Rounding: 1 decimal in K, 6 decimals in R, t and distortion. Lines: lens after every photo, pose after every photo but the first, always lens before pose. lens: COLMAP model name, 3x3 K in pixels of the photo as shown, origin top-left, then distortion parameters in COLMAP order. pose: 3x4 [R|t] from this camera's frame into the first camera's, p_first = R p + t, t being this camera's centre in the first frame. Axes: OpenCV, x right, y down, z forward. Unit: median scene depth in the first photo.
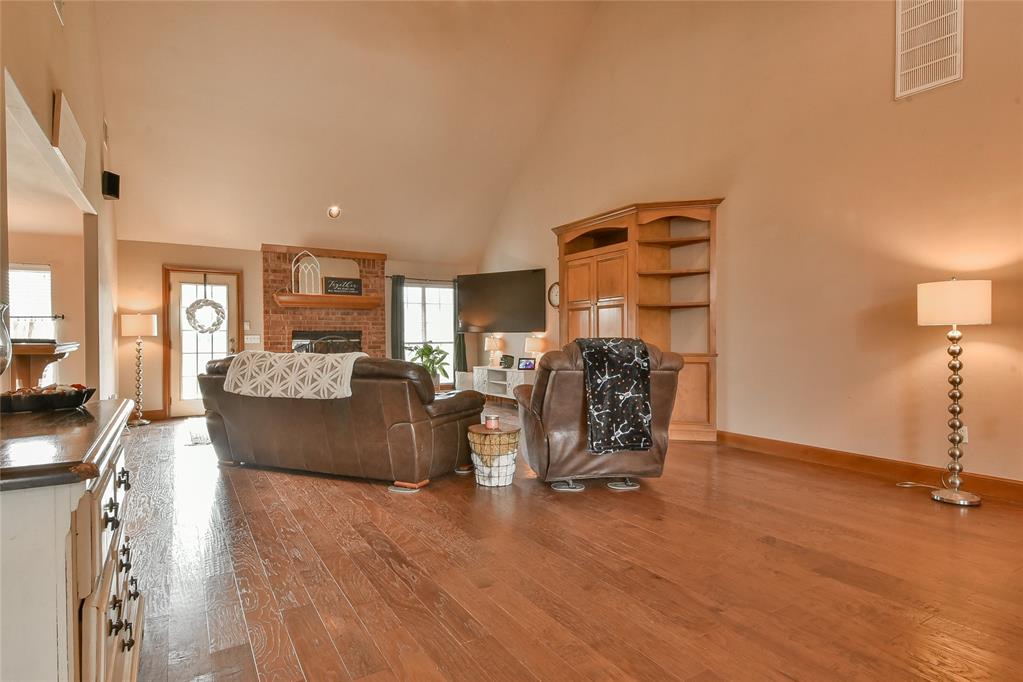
lens RADIAL K [[549.6, 0, 511.5], [0, 549.6, 341.0], [0, 0, 1]] dist [0.060305, -0.042783]
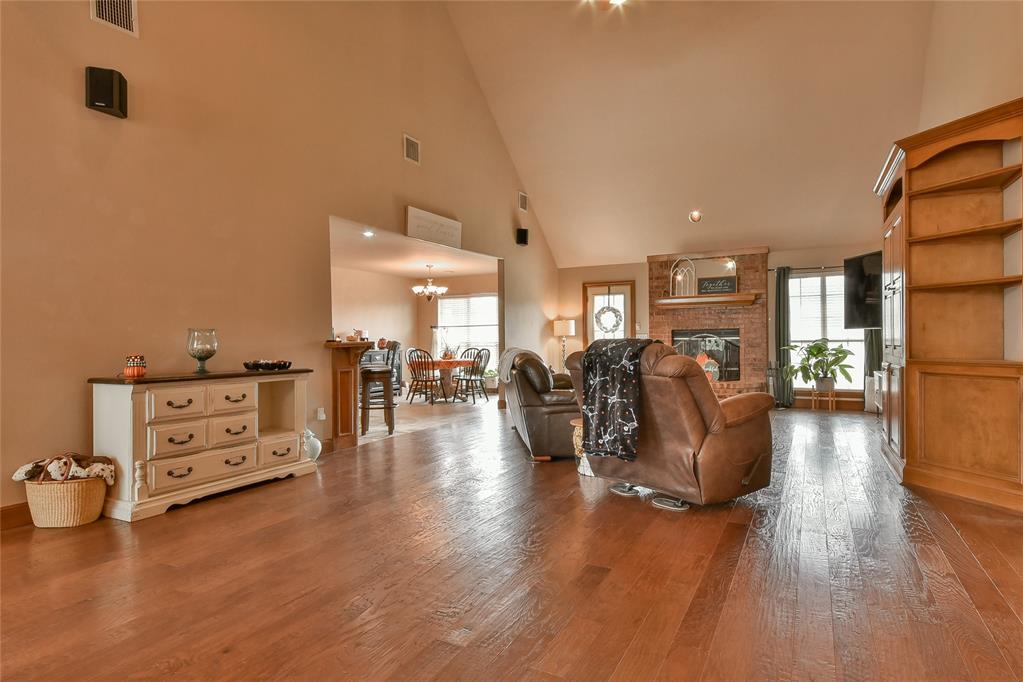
lens RADIAL K [[549.6, 0, 511.5], [0, 549.6, 341.0], [0, 0, 1]] dist [0.060305, -0.042783]
pose [[0.510446, 0.003403, -0.859903, 0.421387], [0.003265, 0.999977, 0.005896, -0.003735], [0.859903, -0.005818, 0.510424, 0.163010]]
